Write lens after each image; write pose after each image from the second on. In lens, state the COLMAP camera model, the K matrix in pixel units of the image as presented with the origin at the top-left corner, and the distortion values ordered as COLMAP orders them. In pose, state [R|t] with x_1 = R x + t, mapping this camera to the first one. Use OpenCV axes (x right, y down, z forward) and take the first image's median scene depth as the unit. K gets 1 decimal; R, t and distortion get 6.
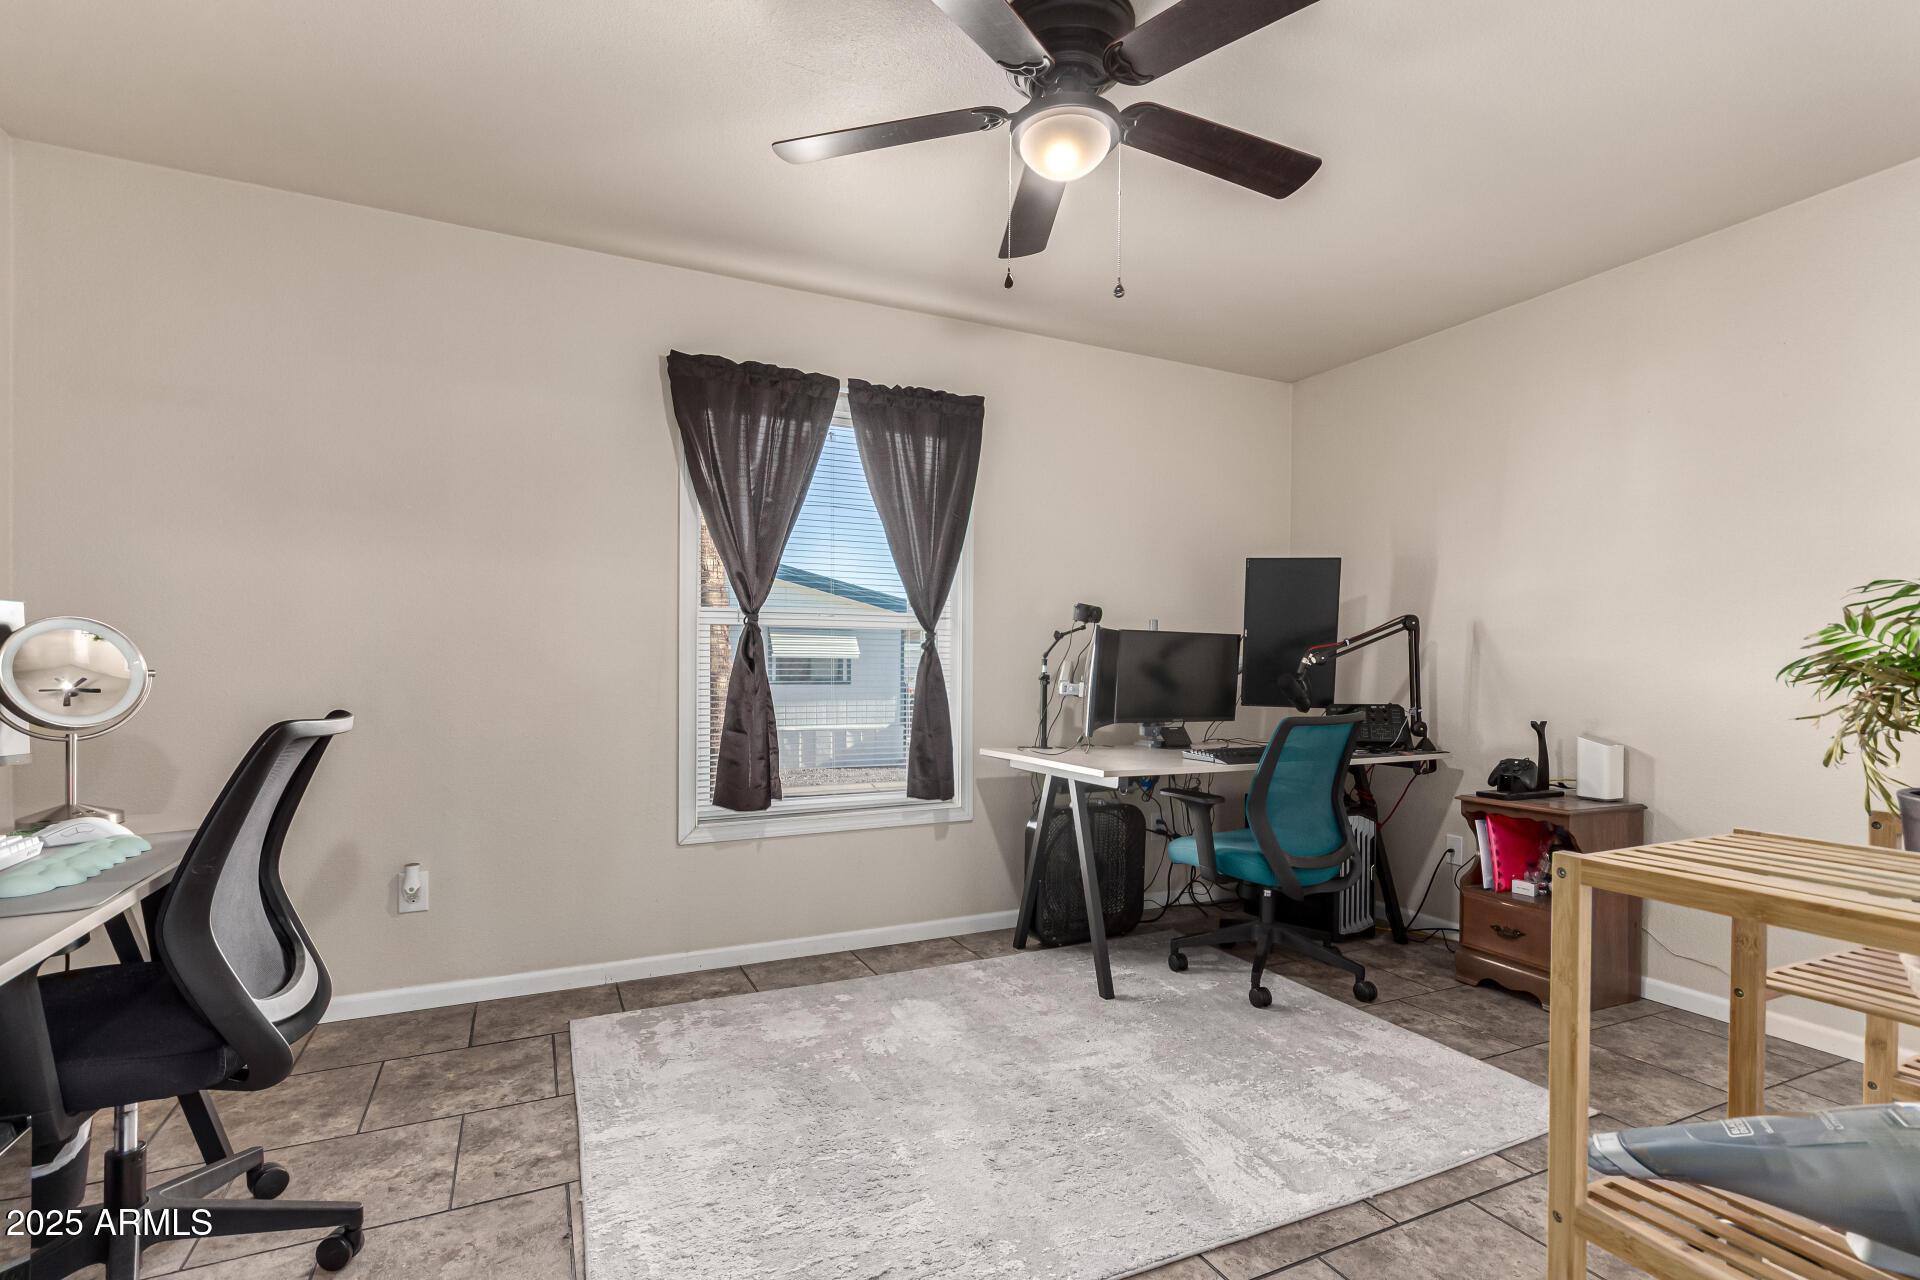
lens RADIAL K [[883.3, 0, 954.6], [0, 883.3, 670.4], [0, 0, 1]] dist [0.001150, 0.000252]
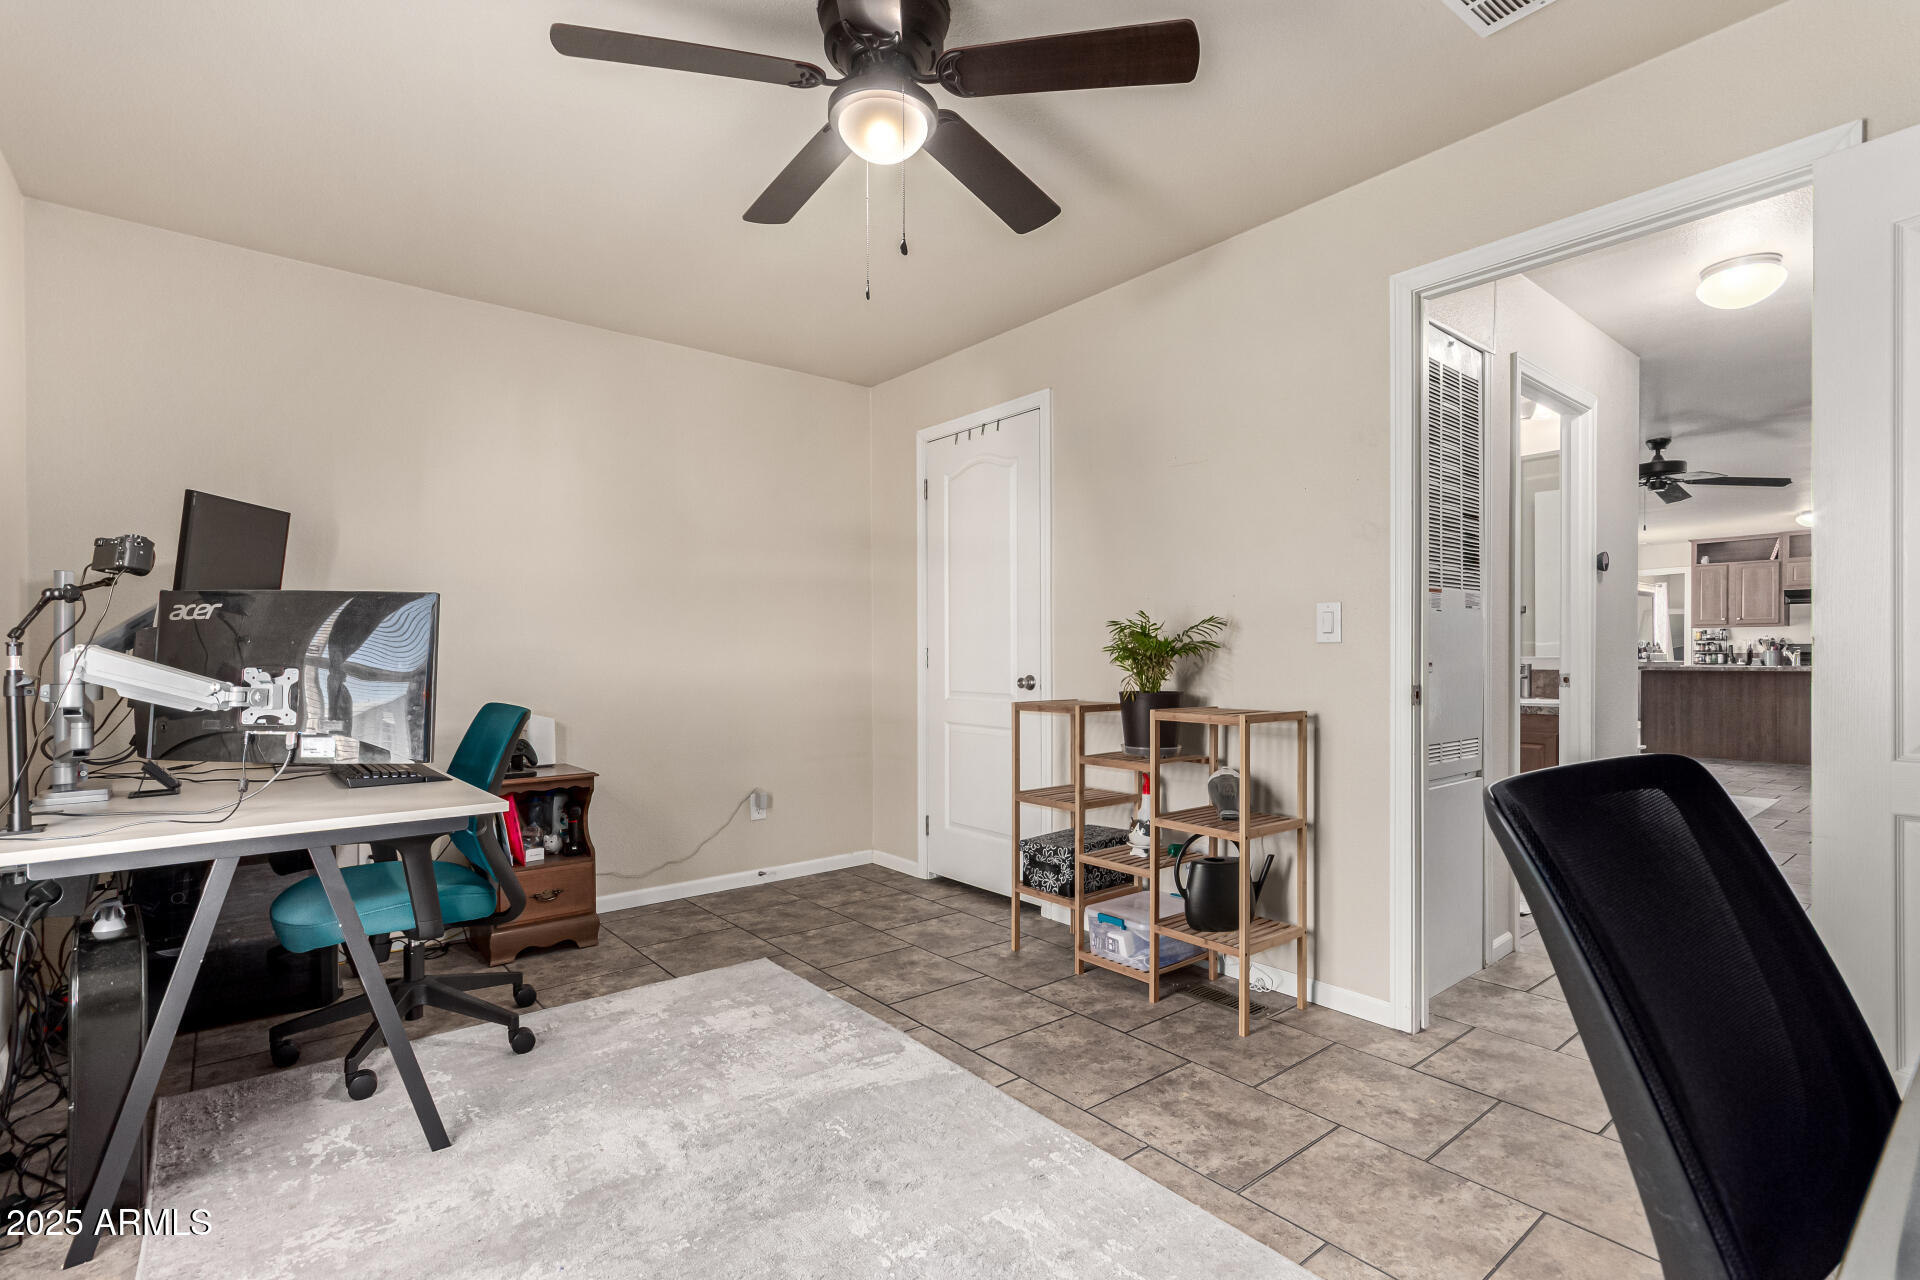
lens RADIAL K [[908.3, 0, 958.6], [0, 908.3, 665.4], [0, 0, 1]] dist [-0.000114, 0.000105]
pose [[-0.241340, -0.017440, 0.970284, -0.654603], [0.009529, 0.999748, 0.020340, -0.007934], [-0.970394, 0.014155, -0.241113, 0.862622]]
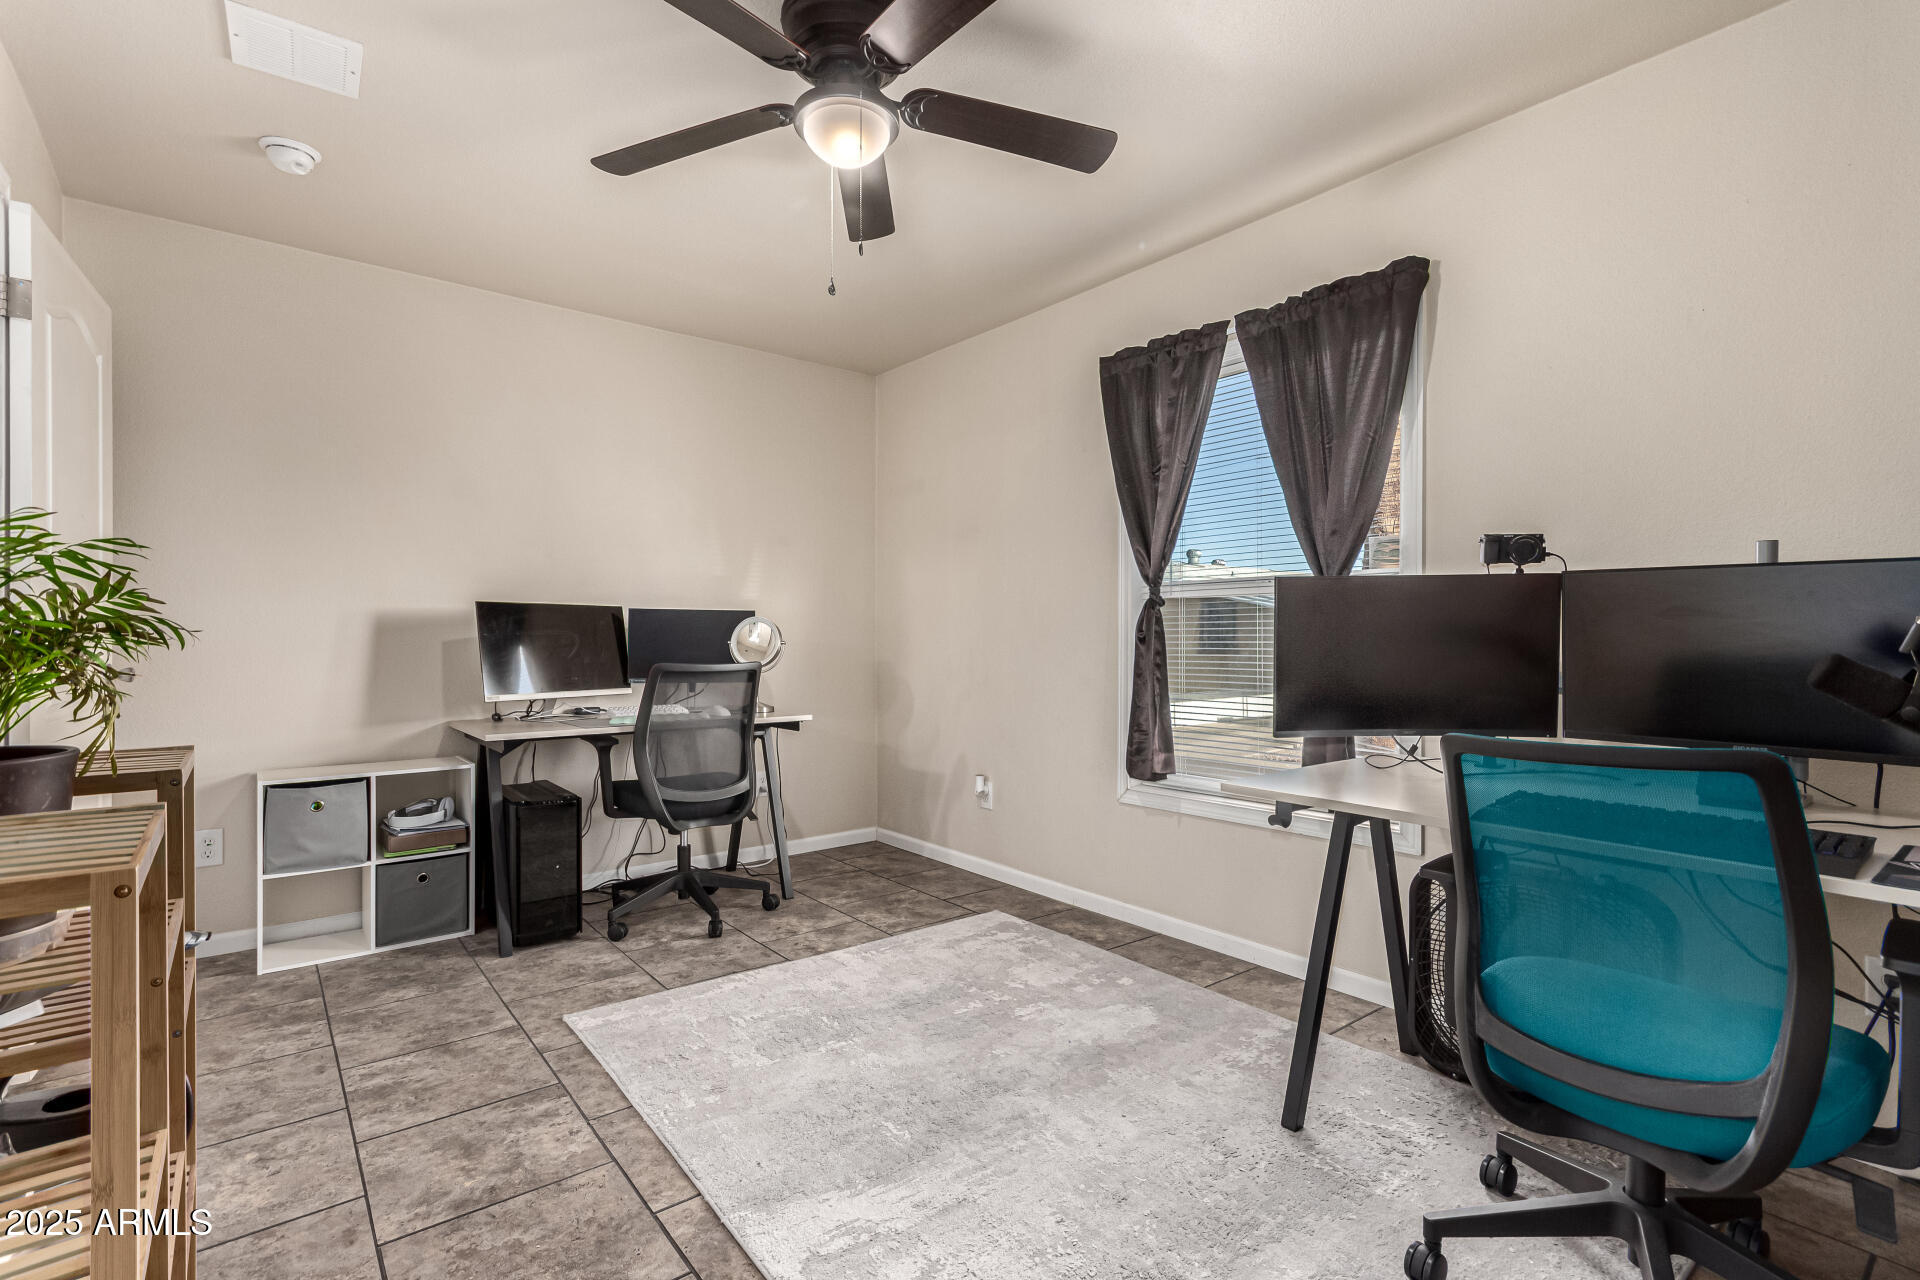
lens RADIAL K [[897.8, 0, 960.0], [0, 897.8, 640.0], [0, 0, 1]] dist [-0.000014, 0.000210]
pose [[0.234169, -0.002548, -0.972193, 0.867761], [-0.007742, 0.999960, -0.004485, 0.003901], [0.972165, 0.008577, 0.234139, 0.653501]]
